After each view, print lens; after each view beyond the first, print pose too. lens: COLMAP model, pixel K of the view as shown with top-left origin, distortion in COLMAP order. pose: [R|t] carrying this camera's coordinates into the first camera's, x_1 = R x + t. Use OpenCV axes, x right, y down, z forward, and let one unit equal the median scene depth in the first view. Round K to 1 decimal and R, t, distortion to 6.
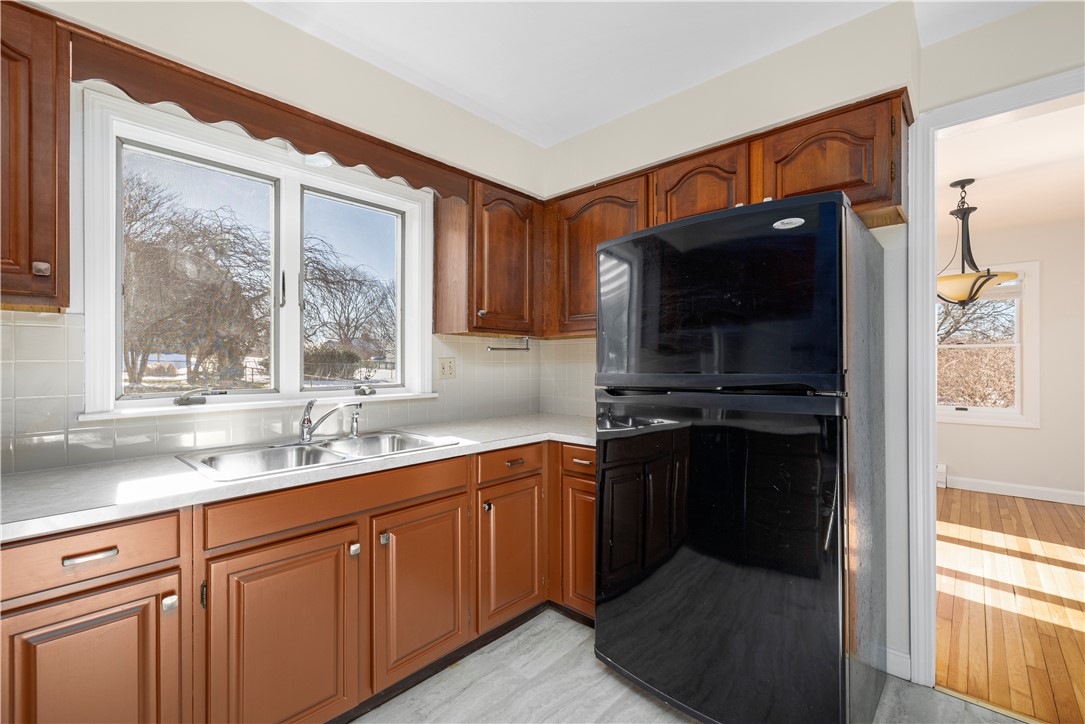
lens RADIAL K [[467.4, 0, 528.8], [0, 467.4, 362.0], [0, 0, 1]] dist [0.002265, 0.000355]
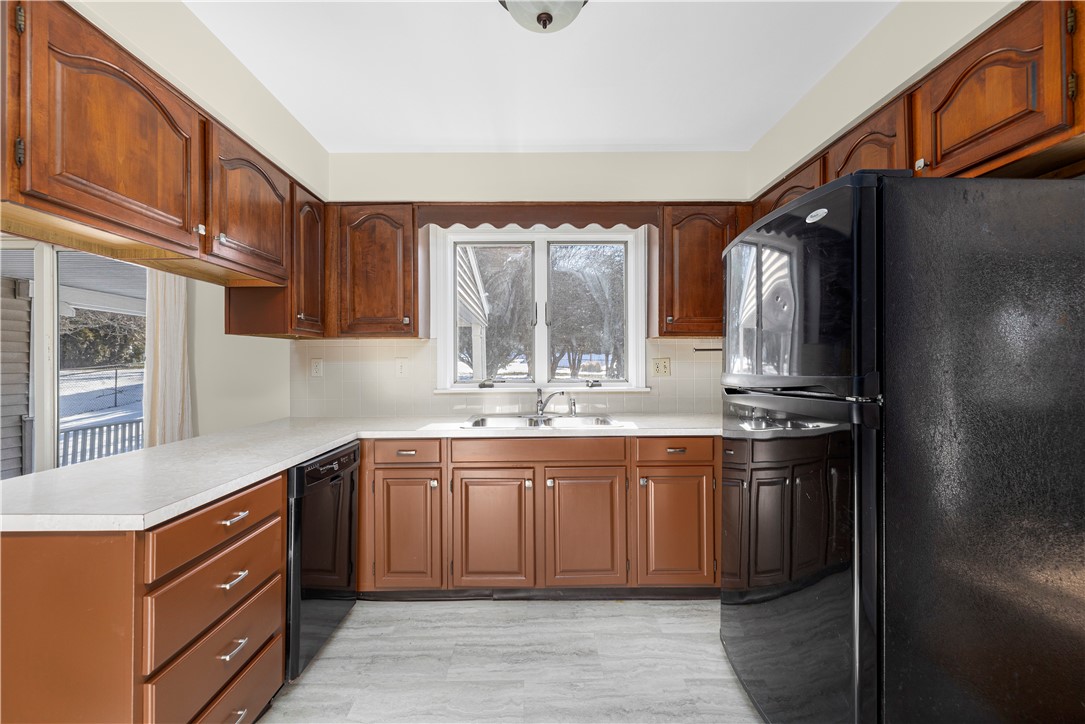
lens RADIAL K [[468.1, 0, 539.0], [0, 468.1, 356.3], [0, 0, 1]] dist [-0.000407, 0.000095]
pose [[0.690012, -0.010753, -0.723718, 0.604341], [0.005418, 0.999938, -0.009692, -0.005516], [0.723778, 0.002766, 0.690028, -0.036068]]
